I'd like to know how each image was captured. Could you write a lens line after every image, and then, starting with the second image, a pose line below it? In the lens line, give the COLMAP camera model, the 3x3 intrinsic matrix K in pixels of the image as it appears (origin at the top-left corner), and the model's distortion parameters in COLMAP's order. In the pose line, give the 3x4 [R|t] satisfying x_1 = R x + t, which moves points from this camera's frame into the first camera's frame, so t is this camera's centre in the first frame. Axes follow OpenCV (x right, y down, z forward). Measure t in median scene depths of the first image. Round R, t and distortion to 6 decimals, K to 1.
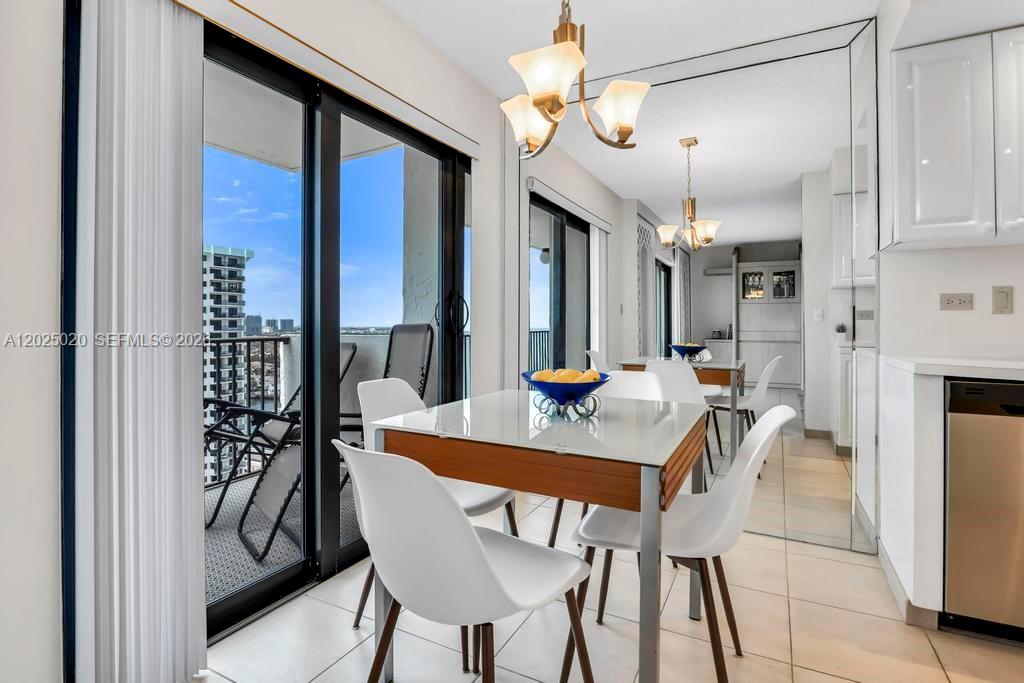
lens RADIAL K [[492.3, 0, 513.4], [0, 492.3, 317.9], [0, 0, 1]] dist [-0.013157, 0.000625]
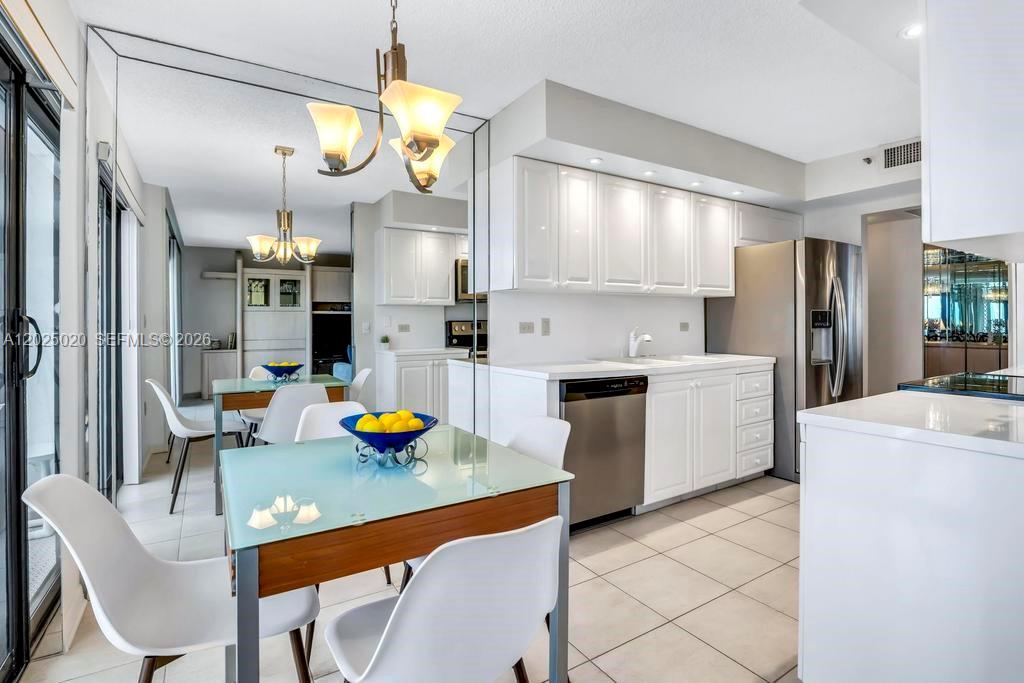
lens RADIAL K [[487.5, 0, 544.5], [0, 487.5, 321.9], [0, 0, 1]] dist [-0.017724, -0.000048]
pose [[0.490205, -0.000779, 0.871607, -0.258324], [-0.000450, 0.999999, 0.001146, -0.034759], [-0.871607, -0.000954, 0.490204, 0.129657]]
